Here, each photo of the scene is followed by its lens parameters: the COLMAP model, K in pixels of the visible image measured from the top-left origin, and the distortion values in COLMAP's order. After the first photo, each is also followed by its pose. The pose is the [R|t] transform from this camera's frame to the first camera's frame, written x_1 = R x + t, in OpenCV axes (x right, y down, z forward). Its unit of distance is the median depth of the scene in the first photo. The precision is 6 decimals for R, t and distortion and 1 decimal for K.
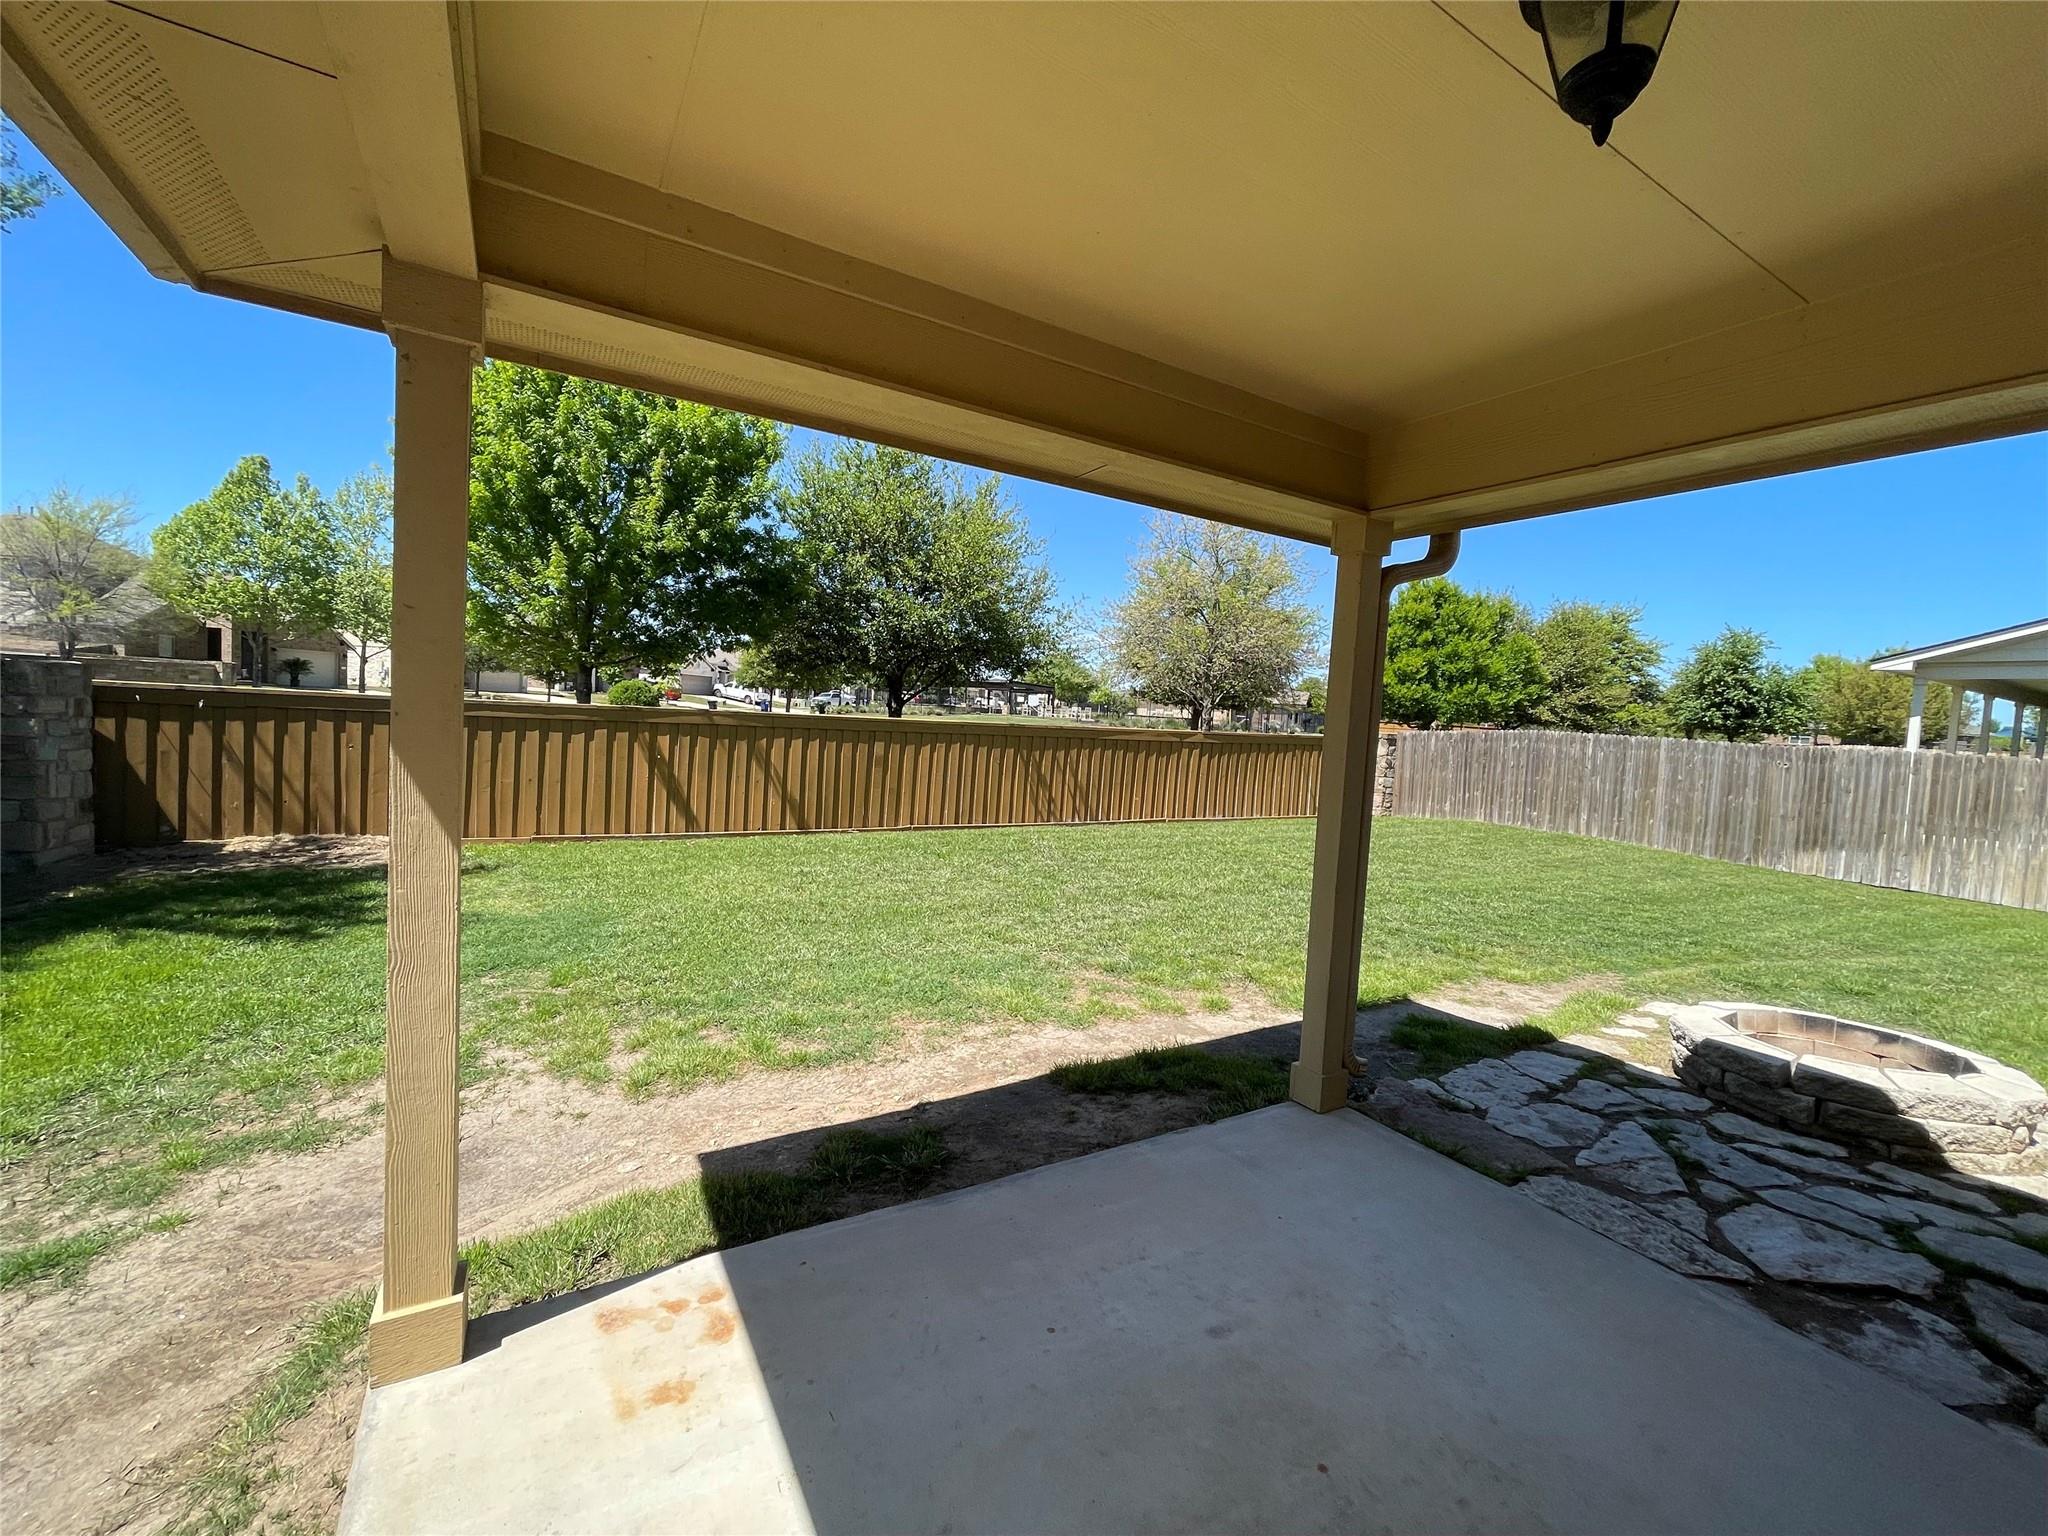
lens RADIAL K [[824.0, 0, 1013.5], [0, 824.0, 760.6], [0, 0, 1]] dist [0.000406, -0.002153]
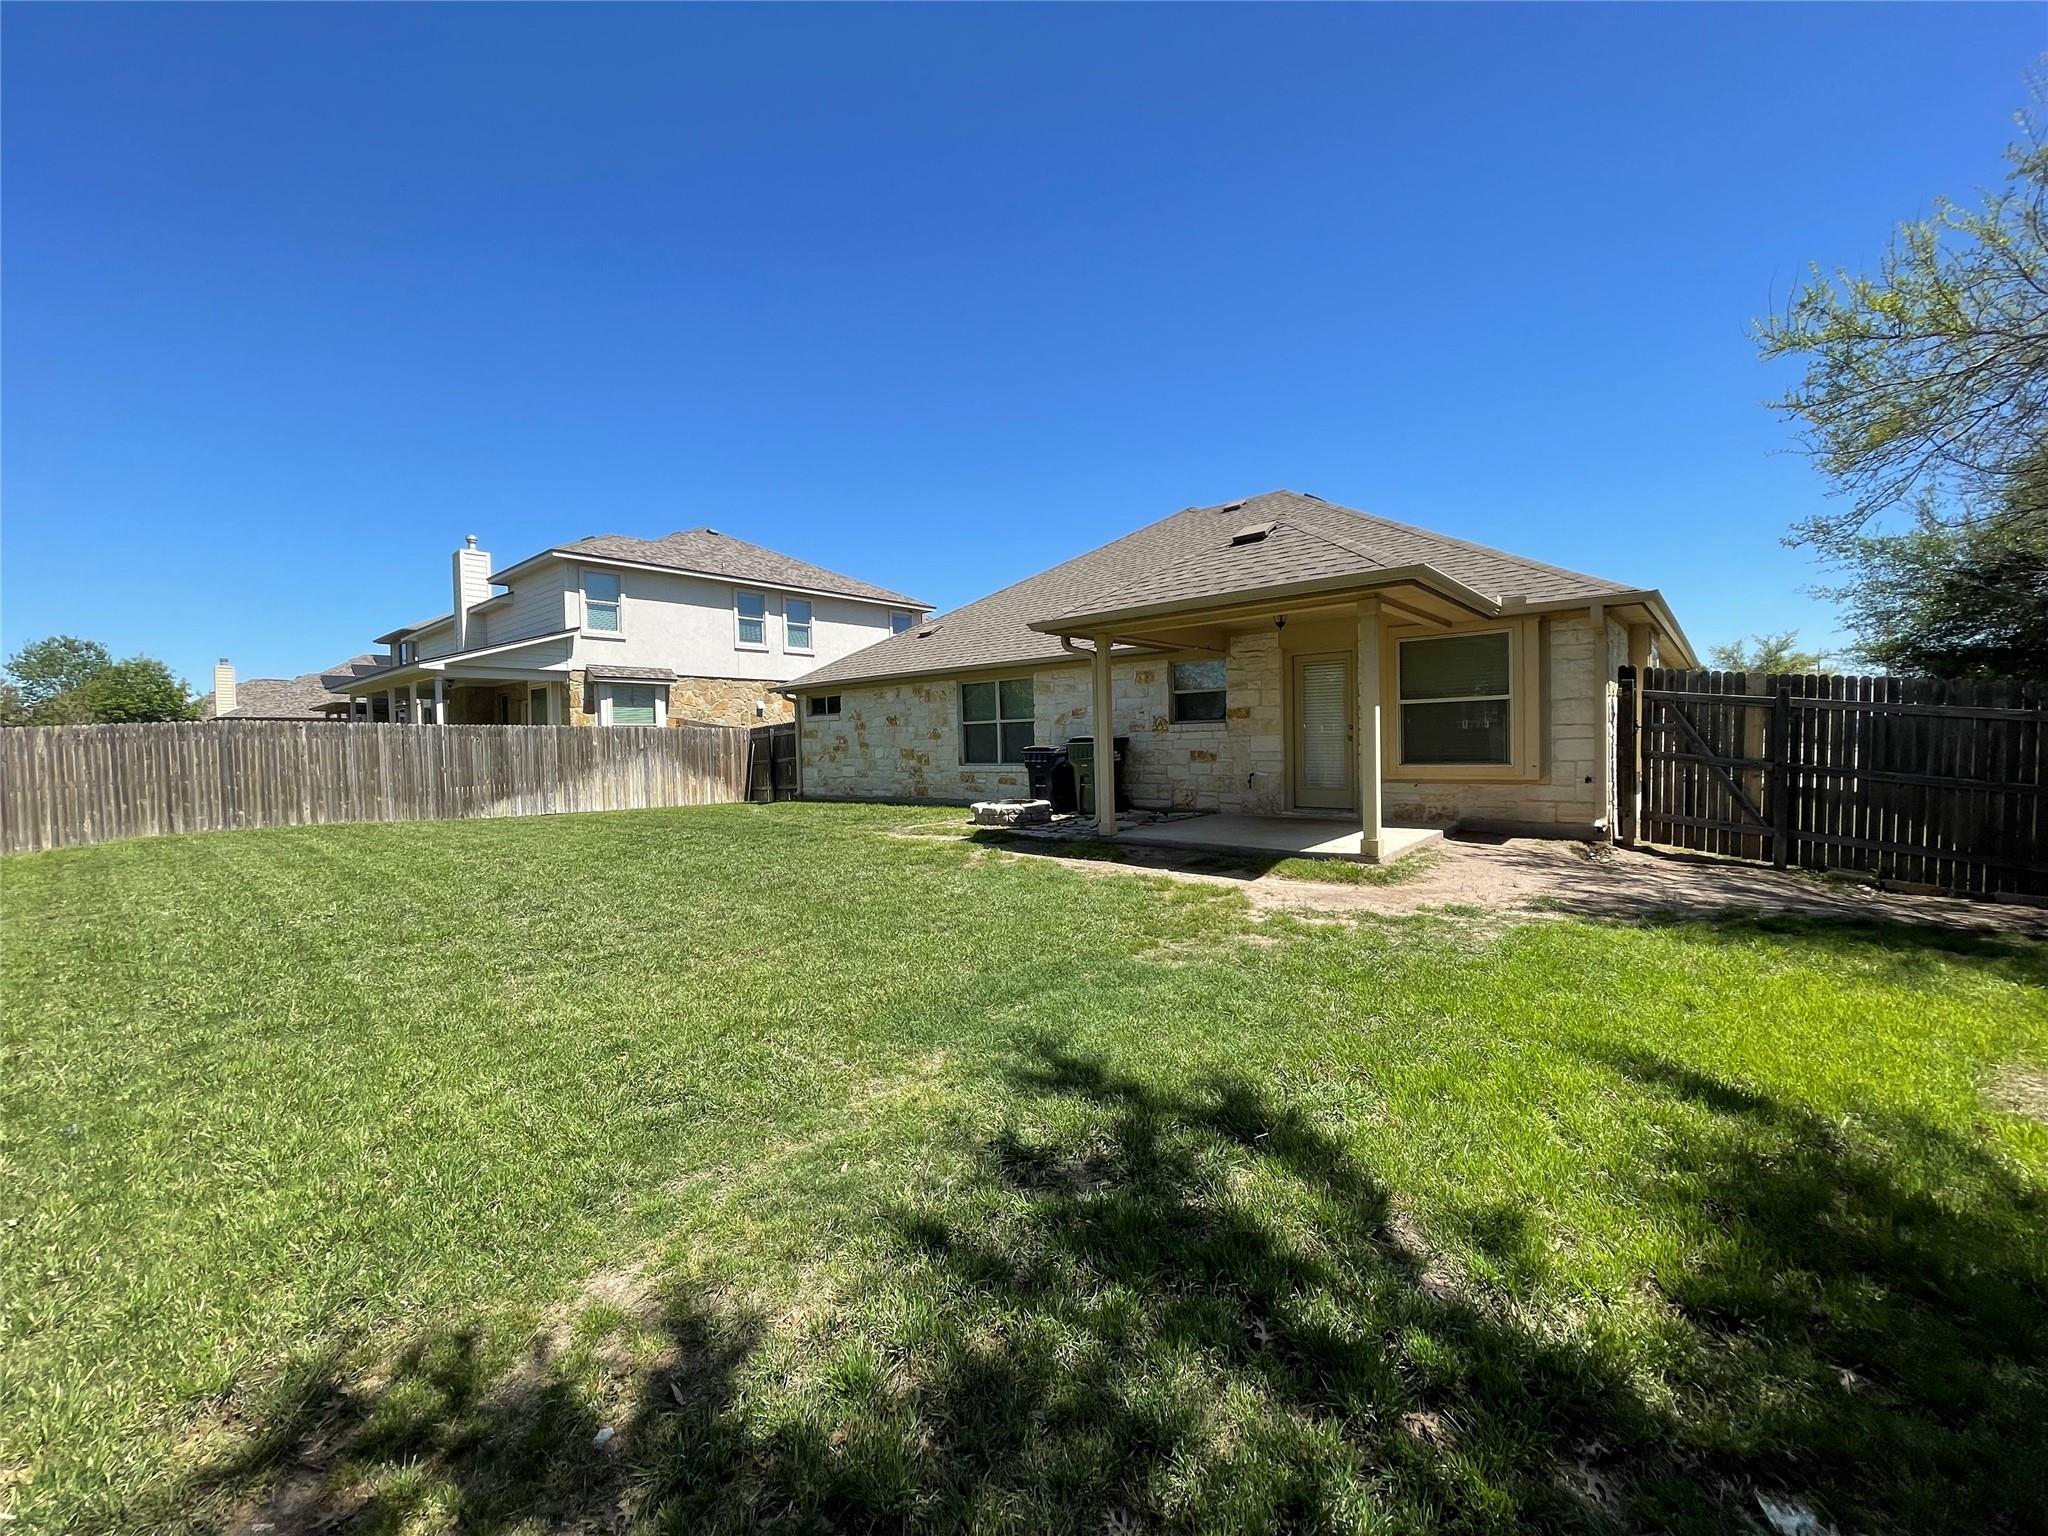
lens RADIAL K [[824.0, 0, 1016.4], [0, 824.0, 773.3], [0, 0, 1]] dist [0.000406, -0.002153]
pose [[-0.313614, -0.091005, 0.945180, -0.536640], [0.049579, 0.992470, 0.112009, -0.041465], [-0.948255, 0.081989, -0.306740, 0.523277]]
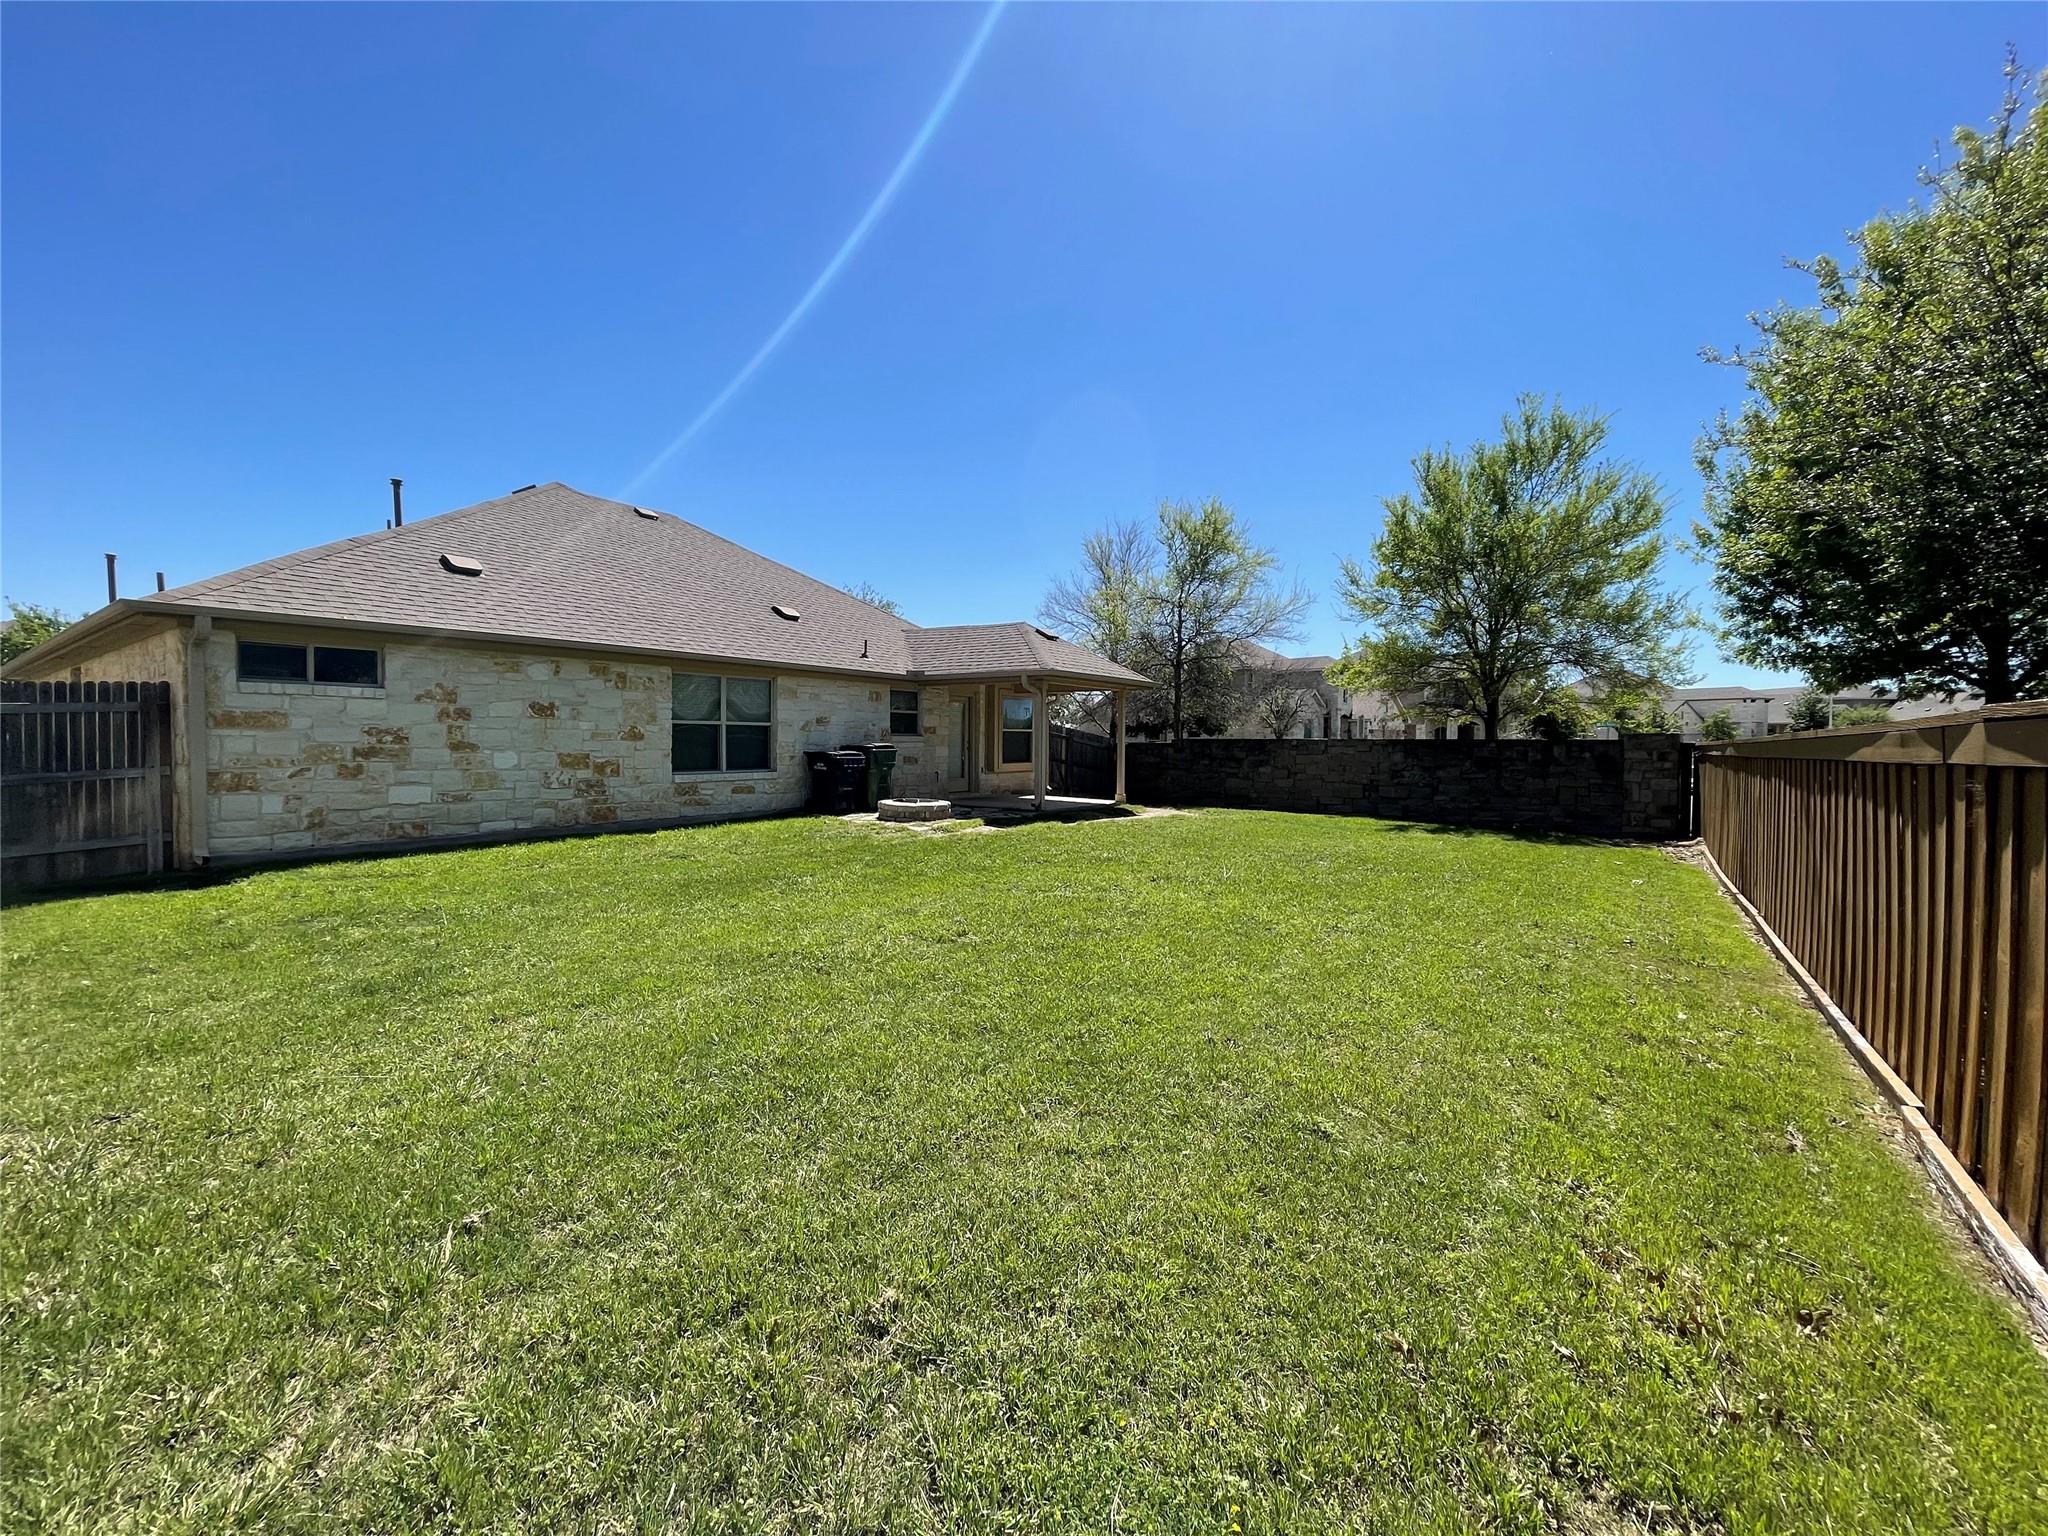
lens RADIAL K [[824.0, 0, 1023.7], [0, 824.0, 759.0], [0, 0, 1]] dist [0.000406, -0.002153]
pose [[-0.912390, -0.064352, -0.404233, 0.282034], [-0.090546, 0.994830, 0.045996, -0.027566], [0.399183, 0.078568, -0.913499, 1.039102]]
